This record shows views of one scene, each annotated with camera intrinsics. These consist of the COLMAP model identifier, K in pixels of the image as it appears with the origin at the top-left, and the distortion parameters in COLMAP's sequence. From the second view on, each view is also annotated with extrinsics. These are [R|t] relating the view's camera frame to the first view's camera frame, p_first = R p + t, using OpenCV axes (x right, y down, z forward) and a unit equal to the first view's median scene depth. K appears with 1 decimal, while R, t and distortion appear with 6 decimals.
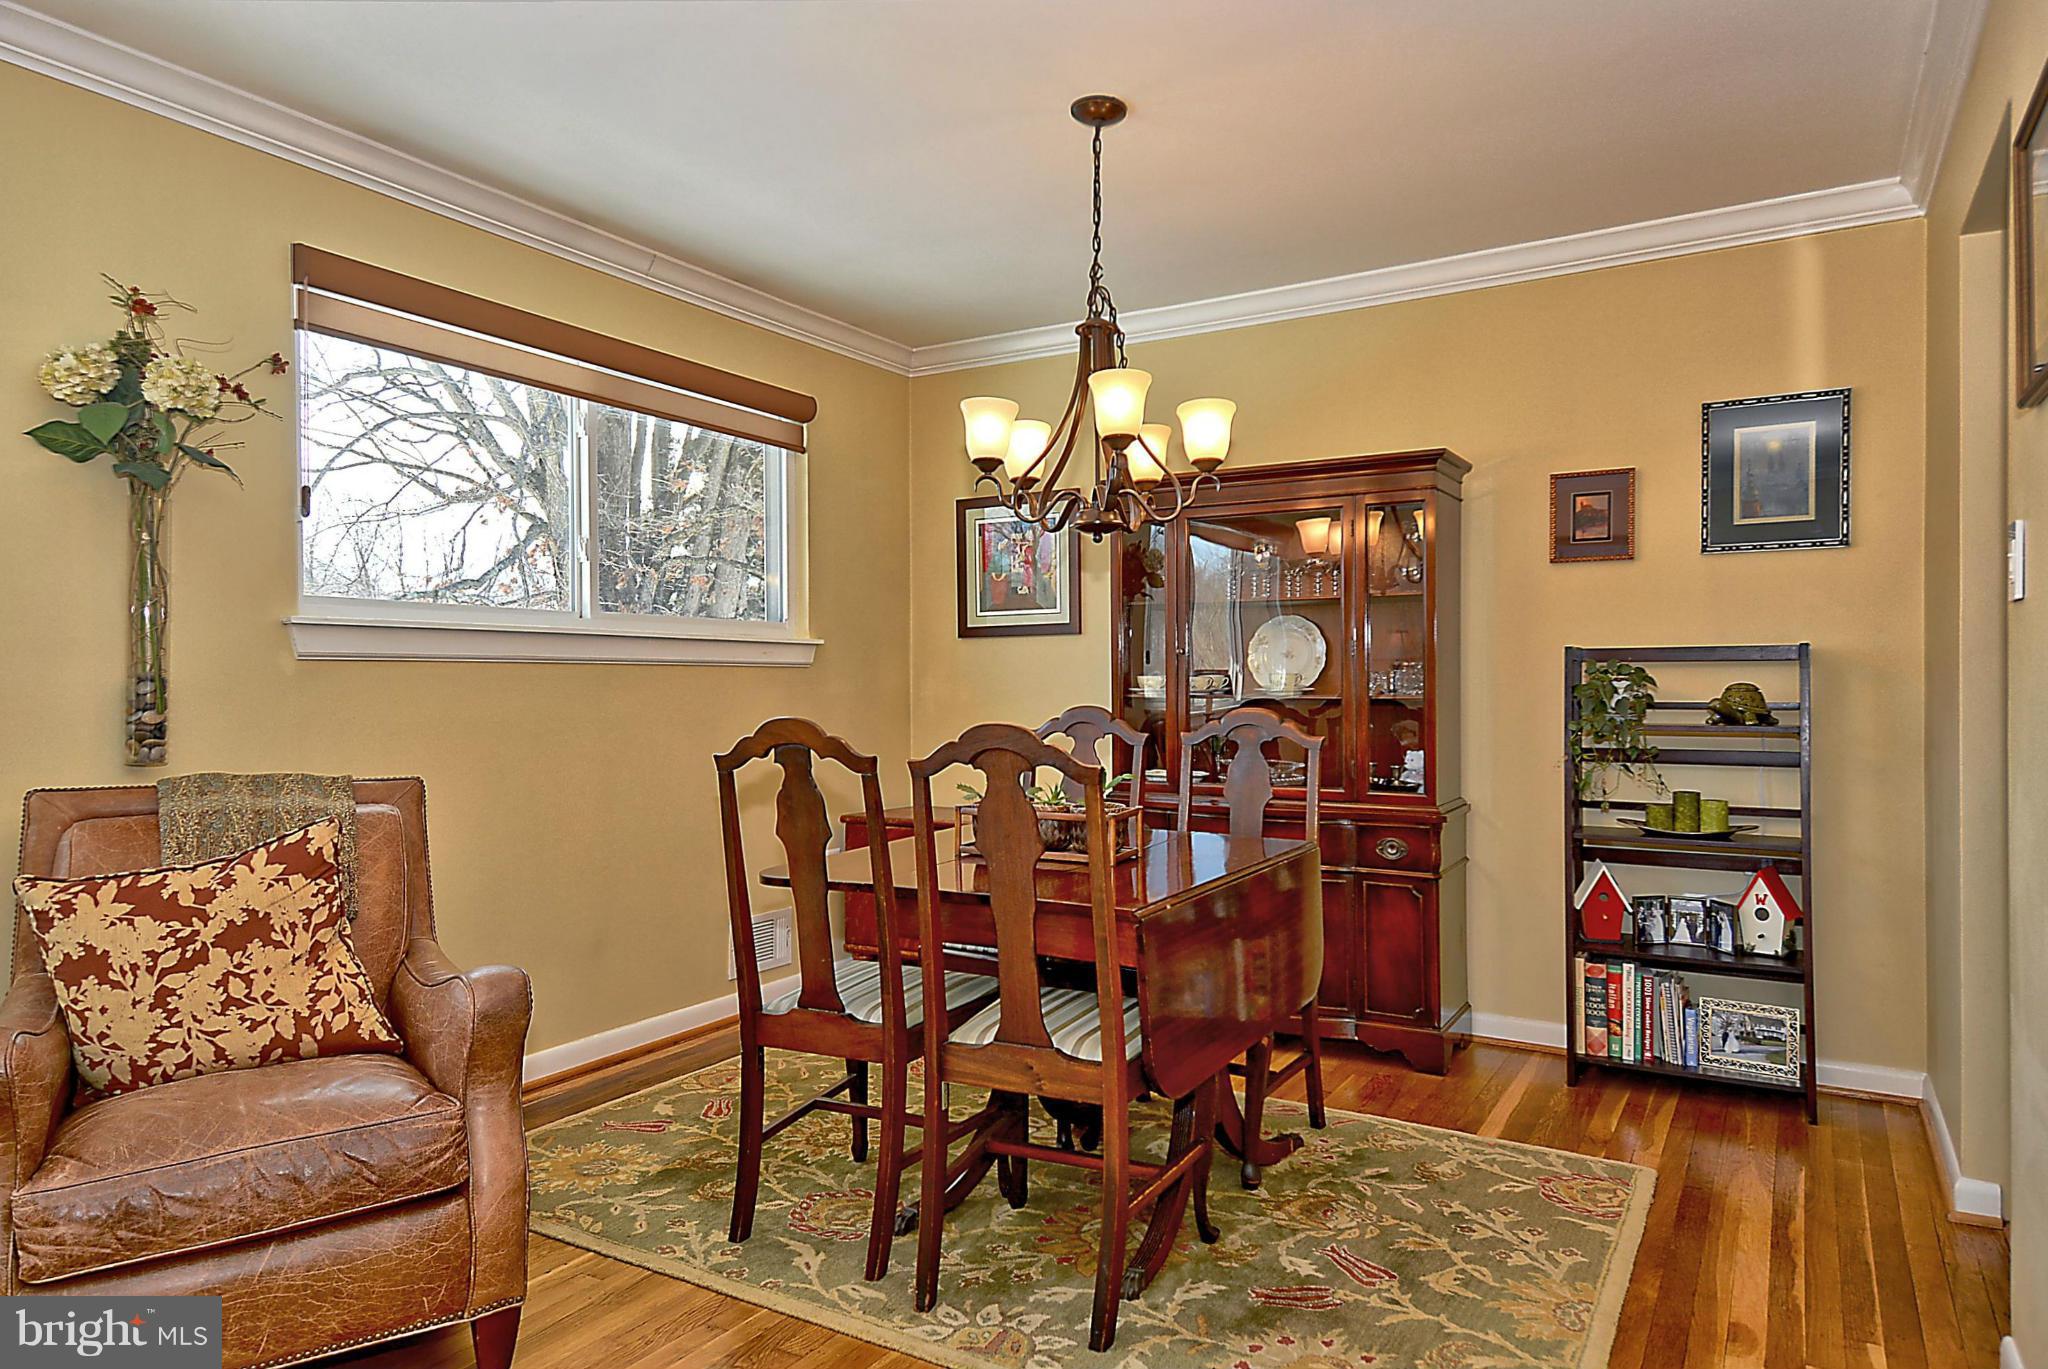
lens RADIAL K [[1269.9, 0, 1024.0], [0, 1269.9, 684.5], [0, 0, 1]] dist [0.057490, -0.000452]
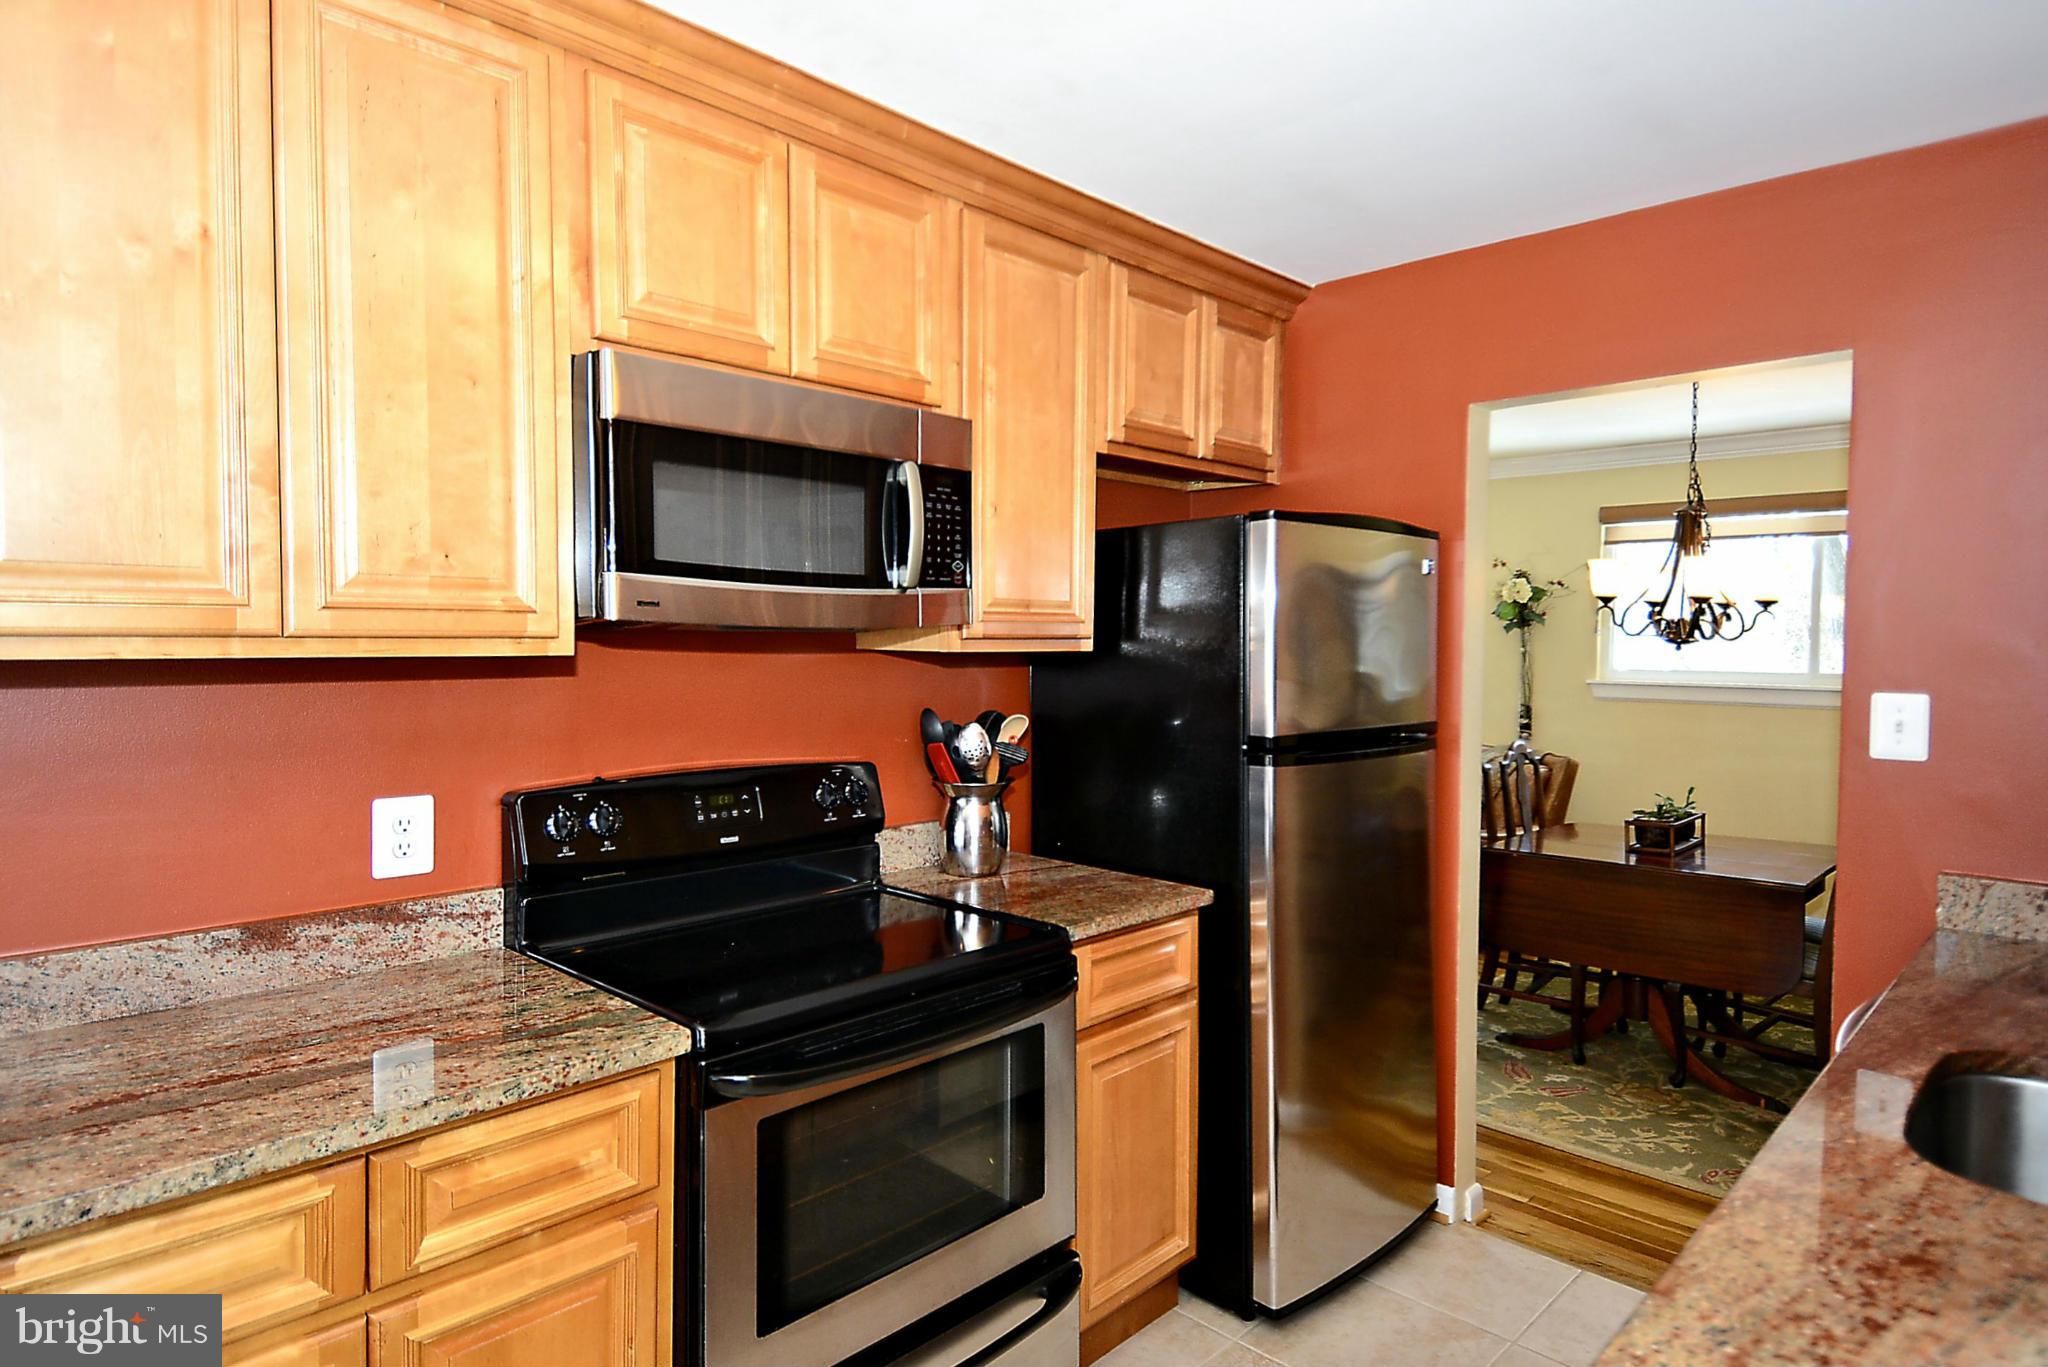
lens RADIAL K [[1107.4, 0, 1042.5], [0, 1107.4, 675.7], [0, 0, 1]] dist [0.076857, -0.057776]
pose [[-0.225822, 0.026763, -0.973801, 1.549019], [-0.010828, 0.999492, 0.029980, -0.111056], [0.974108, 0.017315, -0.225417, 0.550231]]
